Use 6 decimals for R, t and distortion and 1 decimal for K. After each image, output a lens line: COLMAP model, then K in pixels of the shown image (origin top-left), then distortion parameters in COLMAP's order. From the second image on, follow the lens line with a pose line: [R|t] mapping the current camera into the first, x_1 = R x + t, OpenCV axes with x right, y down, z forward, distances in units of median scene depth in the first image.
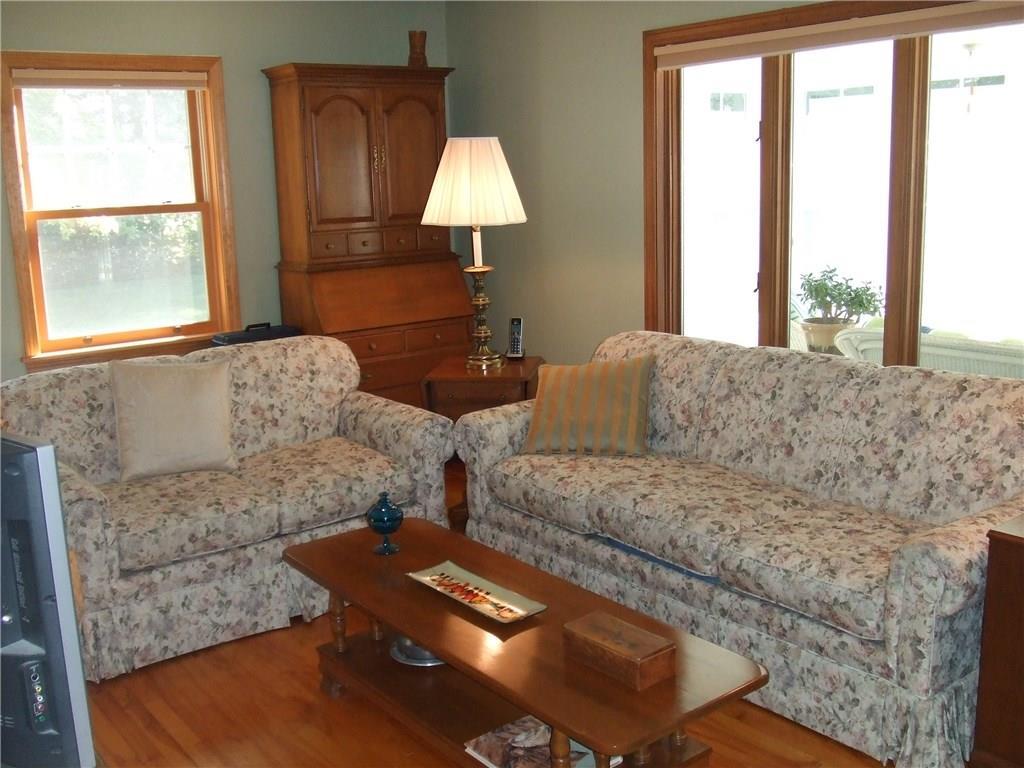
lens RADIAL K [[1076.9, 0, 511.0], [0, 1076.9, 383.6], [0, 0, 1]] dist [-0.017745, 0.000000]
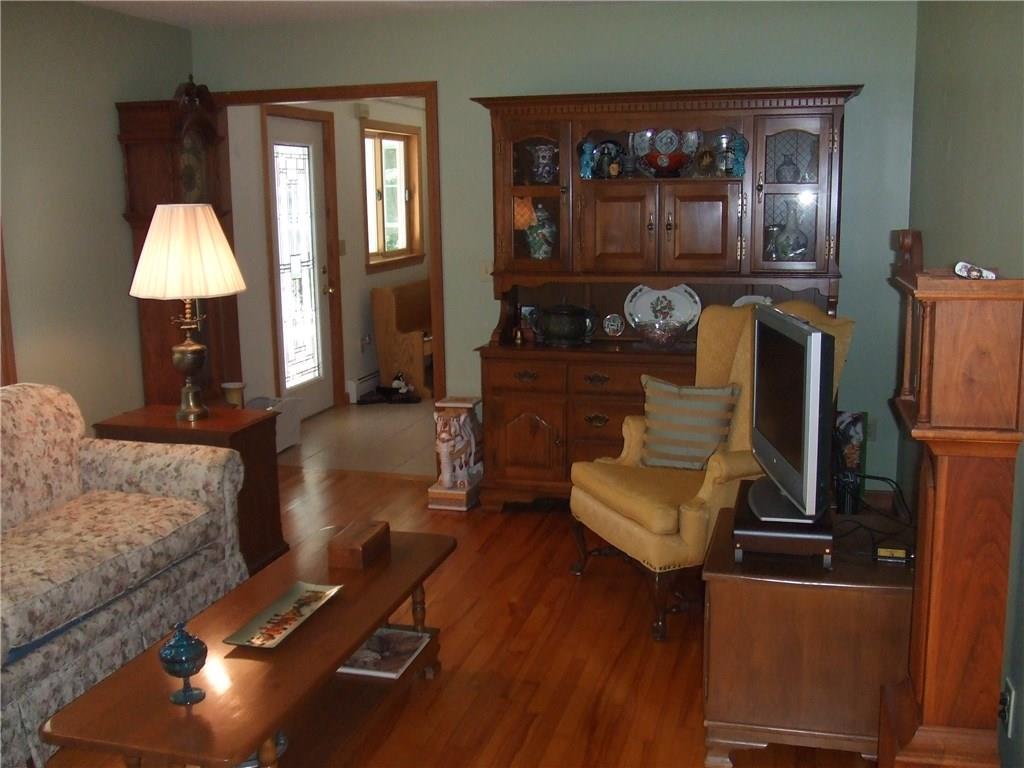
lens RADIAL K [[1076.9, 0, 511.4], [0, 1076.9, 383.8], [0, 0, 1]] dist [-0.017745, 0.000000]
pose [[-0.608505, -0.090655, 0.788355, -0.861489], [0.196374, 0.945352, 0.260283, -0.214308], [-0.768868, 0.313196, -0.557449, 1.218925]]
